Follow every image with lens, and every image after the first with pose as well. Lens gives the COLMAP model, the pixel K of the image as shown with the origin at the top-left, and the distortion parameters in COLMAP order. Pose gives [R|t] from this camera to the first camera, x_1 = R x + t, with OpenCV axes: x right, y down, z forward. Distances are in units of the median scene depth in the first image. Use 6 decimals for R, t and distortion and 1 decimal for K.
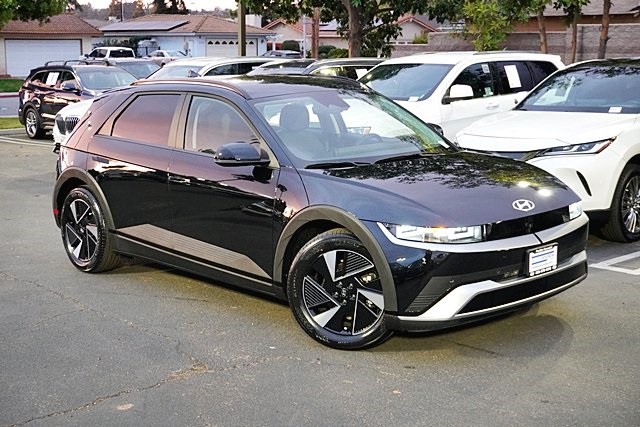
lens RADIAL K [[935.0, 0, 320.0], [0, 935.0, 213.5], [0, 0, 1]] dist [0.018860, 0.073461]
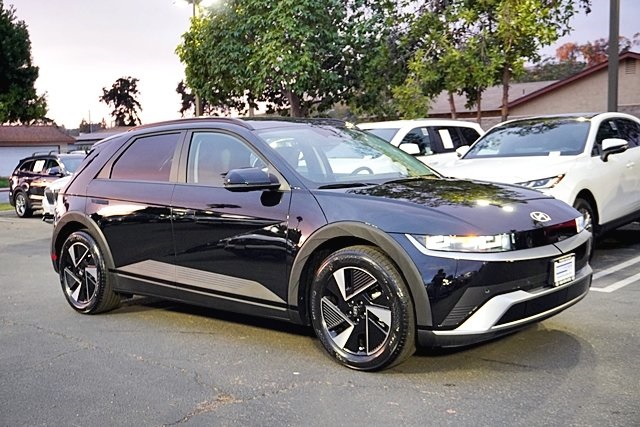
lens RADIAL K [[736.9, 0, 320.0], [0, 736.9, 213.5], [0, 0, 1]] dist [0.027321, -0.005301]
pose [[0.995345, -0.033456, 0.090381, -0.083866], [0.041308, 0.995399, -0.086455, 0.043914], [-0.087073, 0.089786, 0.992148, 0.219602]]
